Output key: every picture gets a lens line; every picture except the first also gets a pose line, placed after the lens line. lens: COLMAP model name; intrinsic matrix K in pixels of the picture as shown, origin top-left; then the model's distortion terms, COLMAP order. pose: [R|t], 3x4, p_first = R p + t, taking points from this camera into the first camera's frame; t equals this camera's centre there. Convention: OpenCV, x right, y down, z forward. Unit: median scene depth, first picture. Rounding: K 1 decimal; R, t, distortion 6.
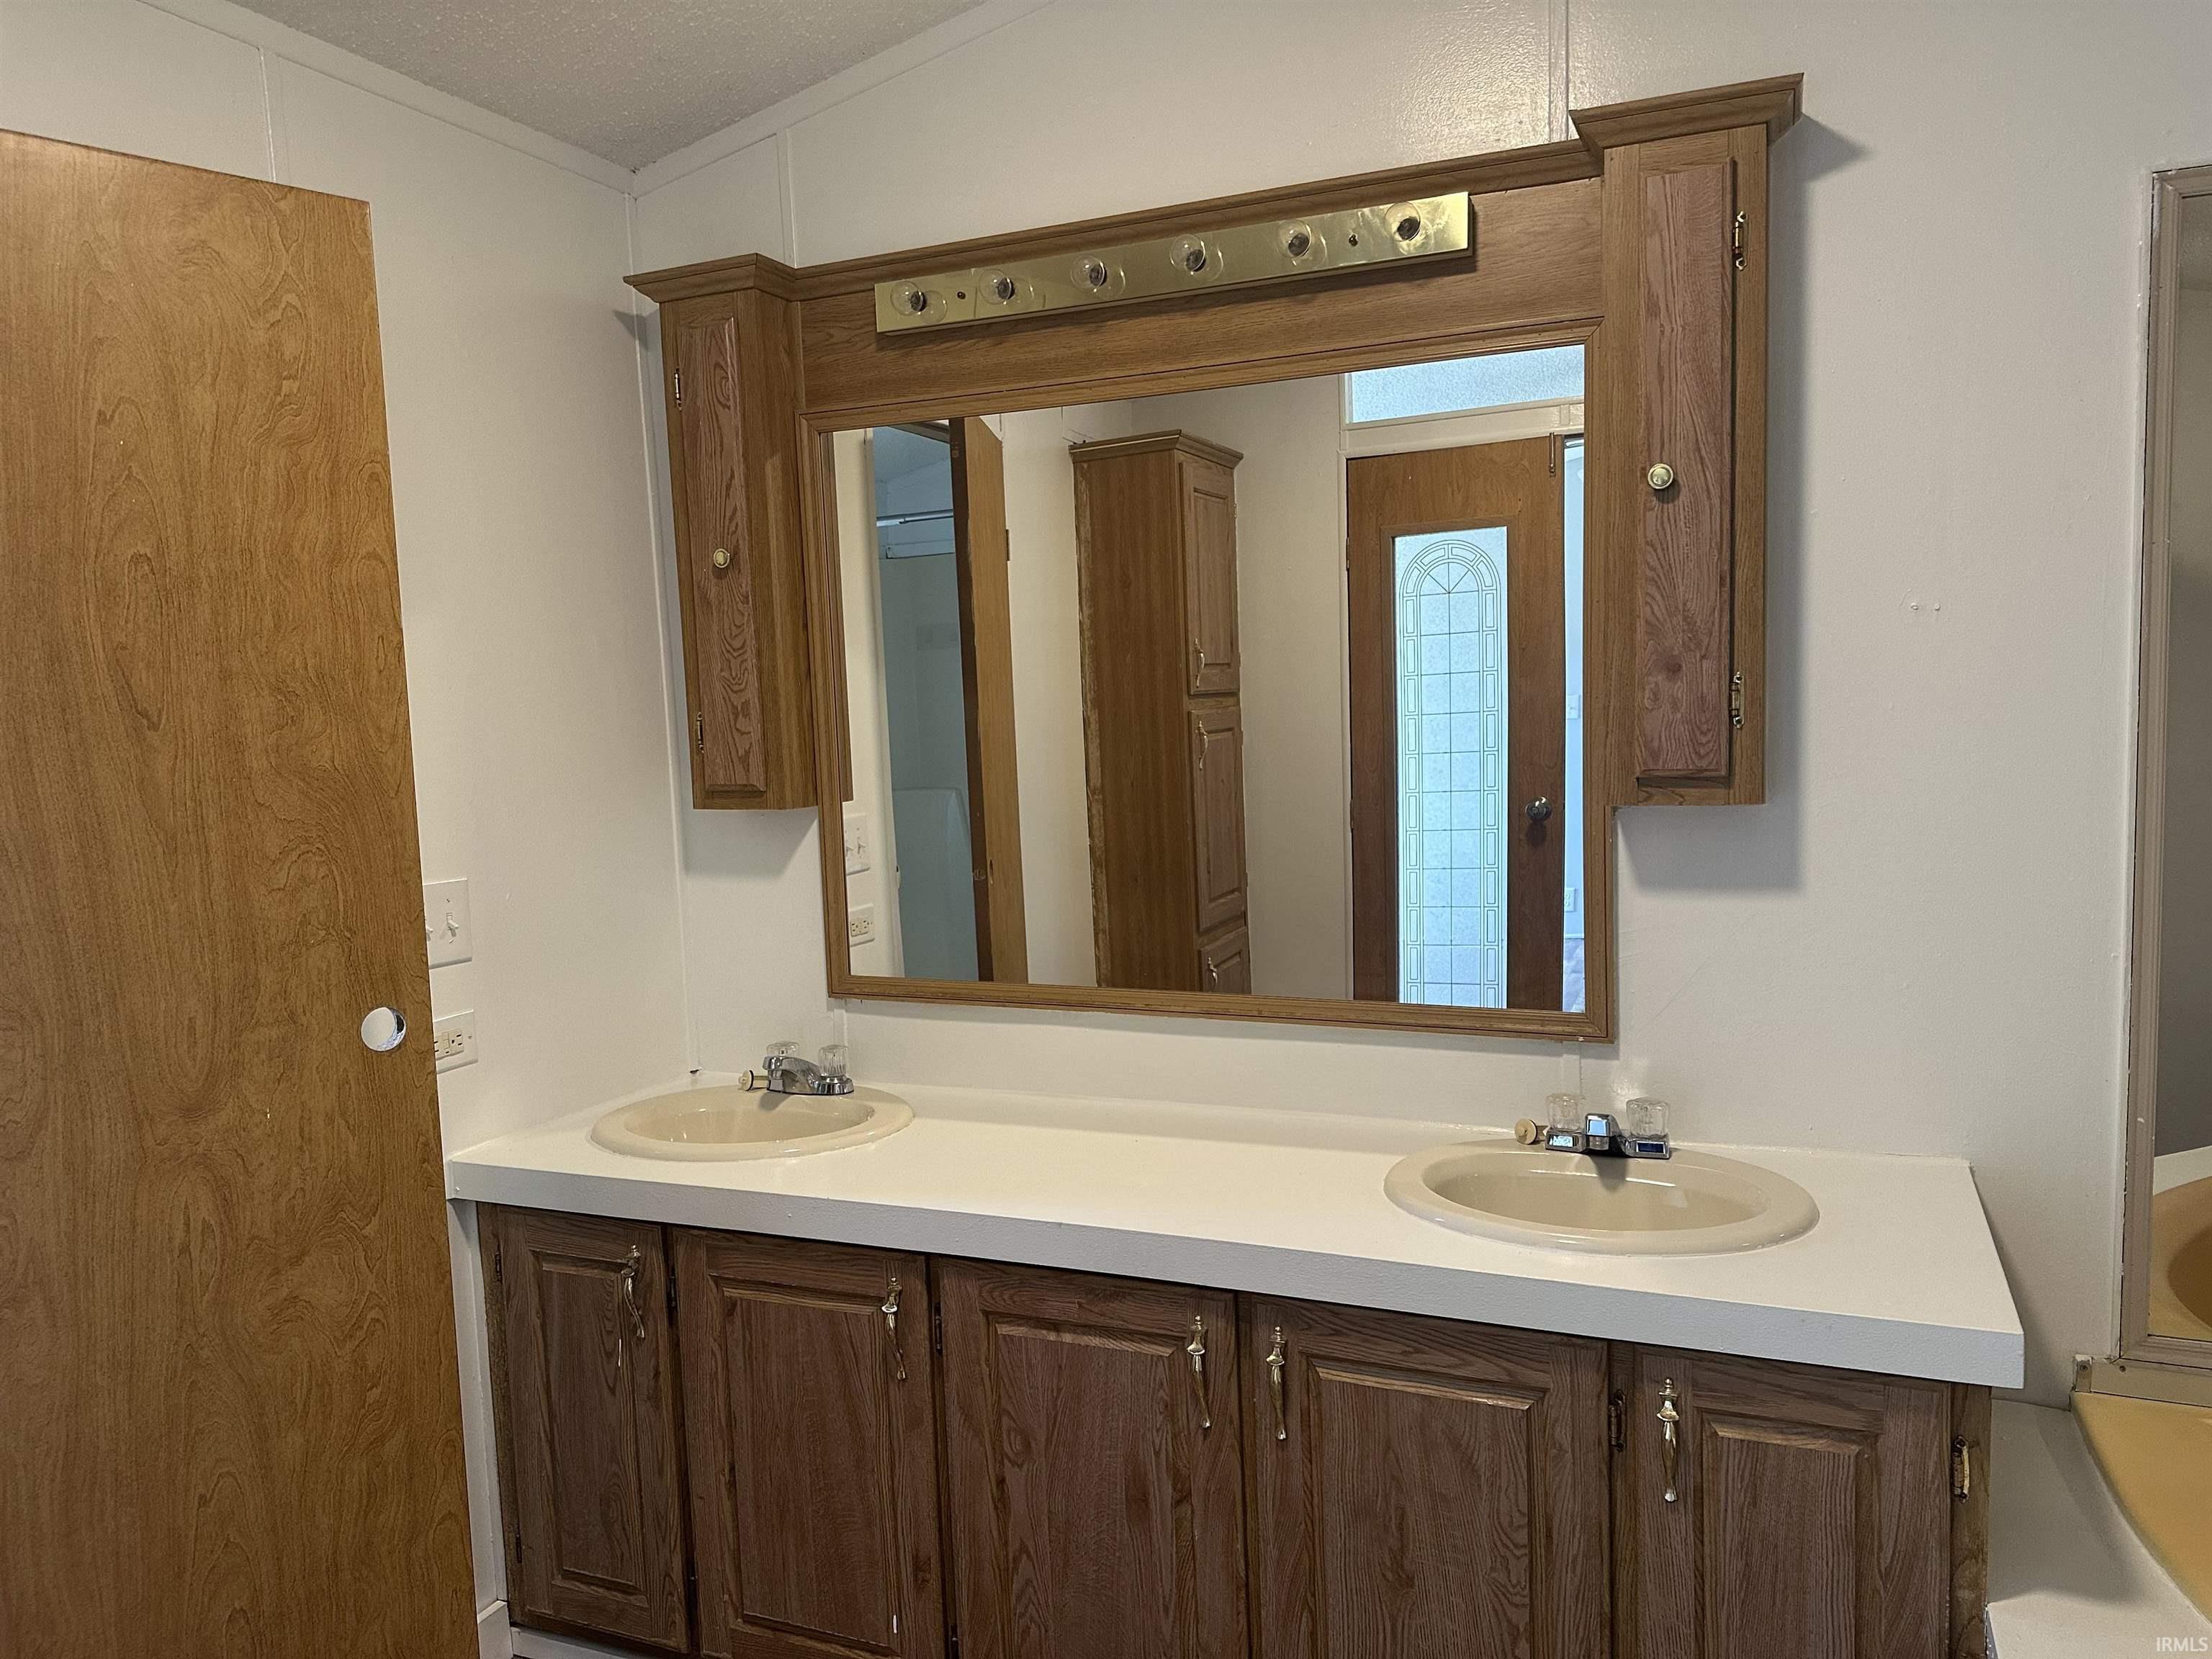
lens RADIAL K [[1551.0, 0, 1114.6], [0, 1551.0, 829.4], [0, 0, 1]] dist [0.082601, -0.066653]
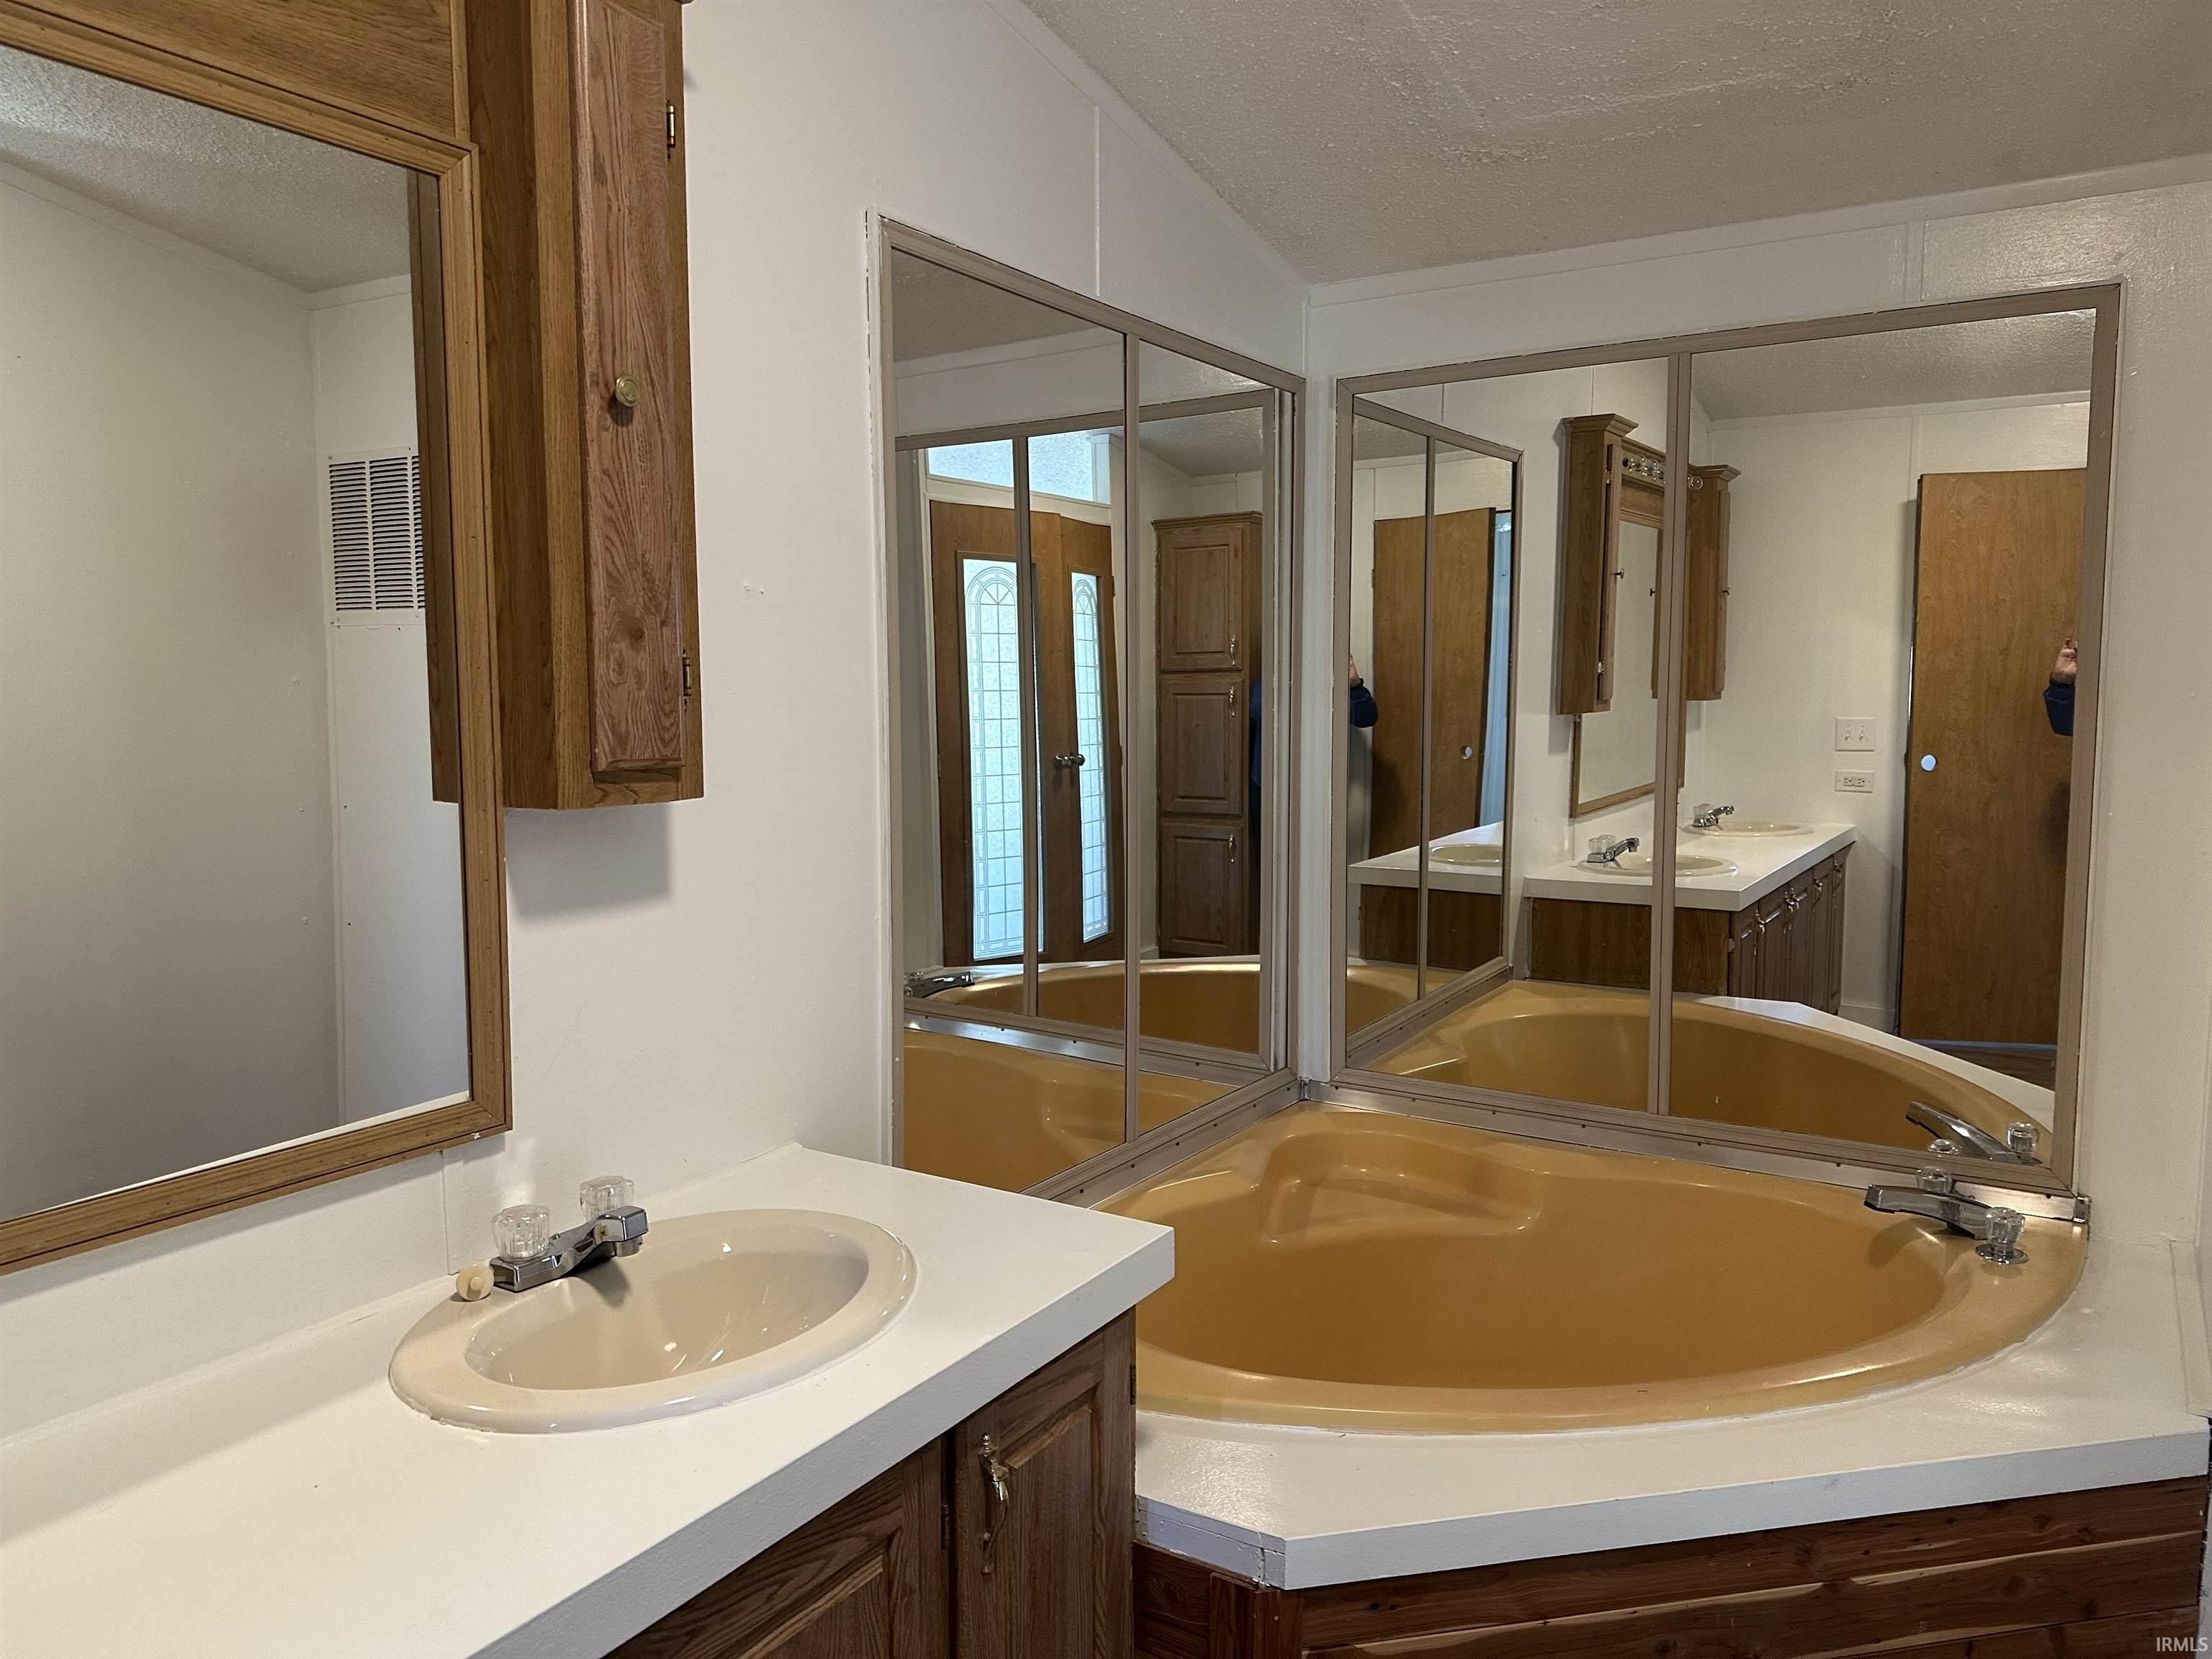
lens RADIAL K [[1551.0, 0, 1110.2], [0, 1551.0, 828.8], [0, 0, 1]] dist [0.082601, -0.066653]
pose [[0.182863, -0.059667, 0.981326, -0.398827], [0.083207, 0.995515, 0.045025, -0.019044], [-0.979611, 0.073419, 0.187007, 0.620677]]
